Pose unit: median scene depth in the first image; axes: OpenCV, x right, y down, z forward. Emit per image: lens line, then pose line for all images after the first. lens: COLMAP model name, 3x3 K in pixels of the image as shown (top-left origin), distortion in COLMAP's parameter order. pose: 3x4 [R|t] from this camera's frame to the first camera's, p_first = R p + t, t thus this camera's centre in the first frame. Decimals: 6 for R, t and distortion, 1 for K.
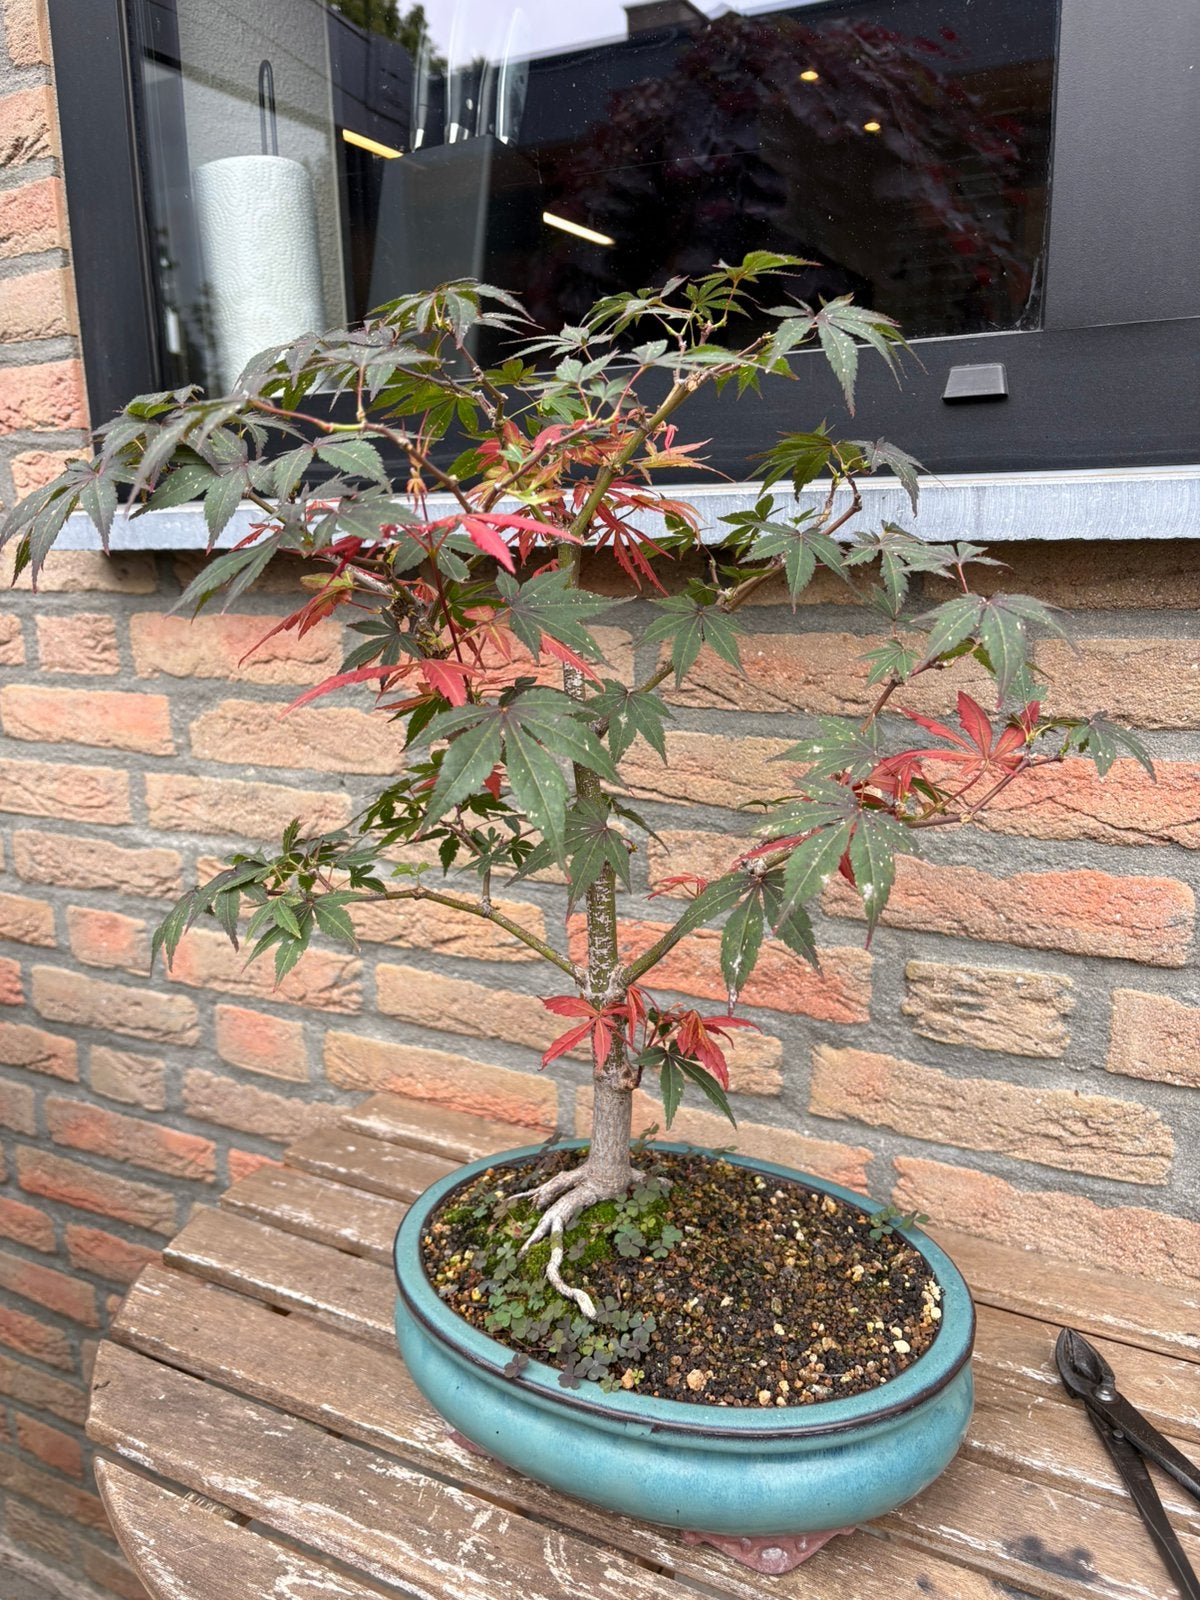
lens RADIAL K [[1216.2, 0, 600.0], [0, 1216.2, 800.0], [0, 0, 1]] dist [-0.008757, 0.005236]
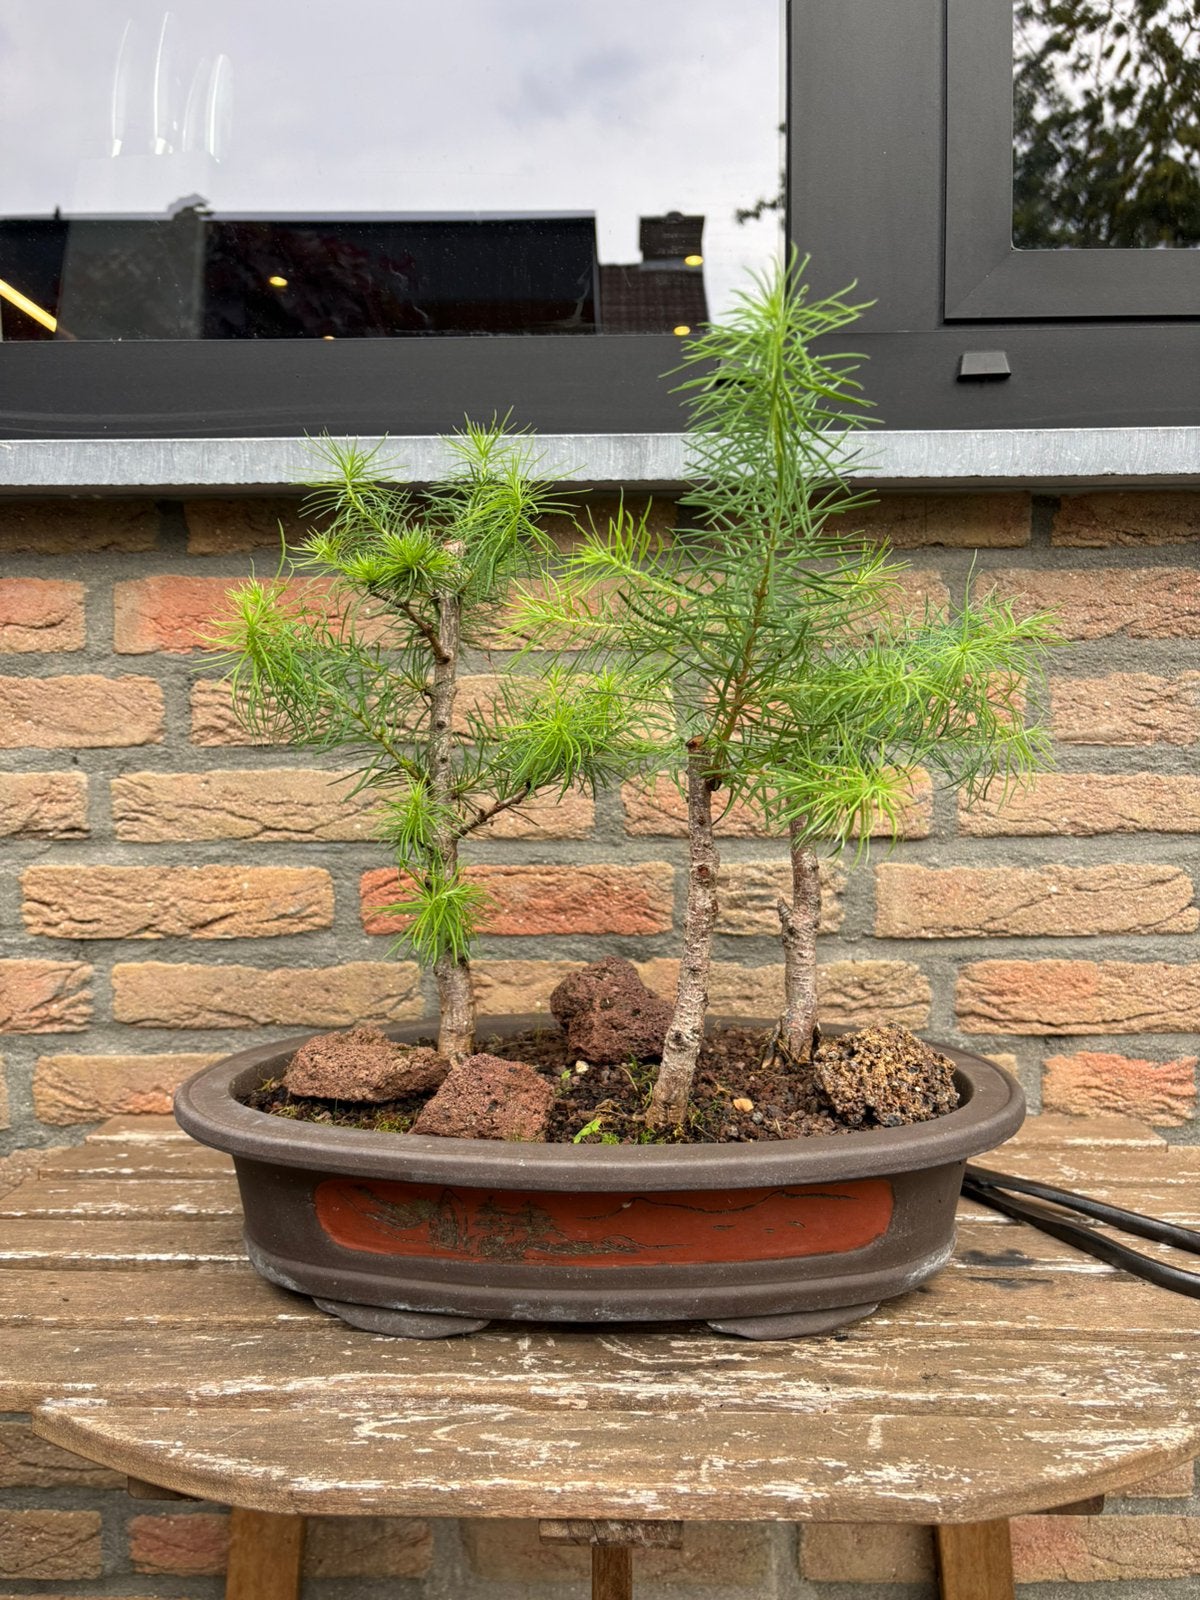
lens RADIAL K [[1218.4, 0, 600.0], [0, 1218.4, 800.0], [0, 0, 1]] dist [0.096657, -0.186678]
pose [[0.893665, -0.012907, 0.448550, -0.329439], [0.088811, 0.984901, -0.148601, 0.222989], [-0.439859, 0.172635, 0.881318, 0.031581]]
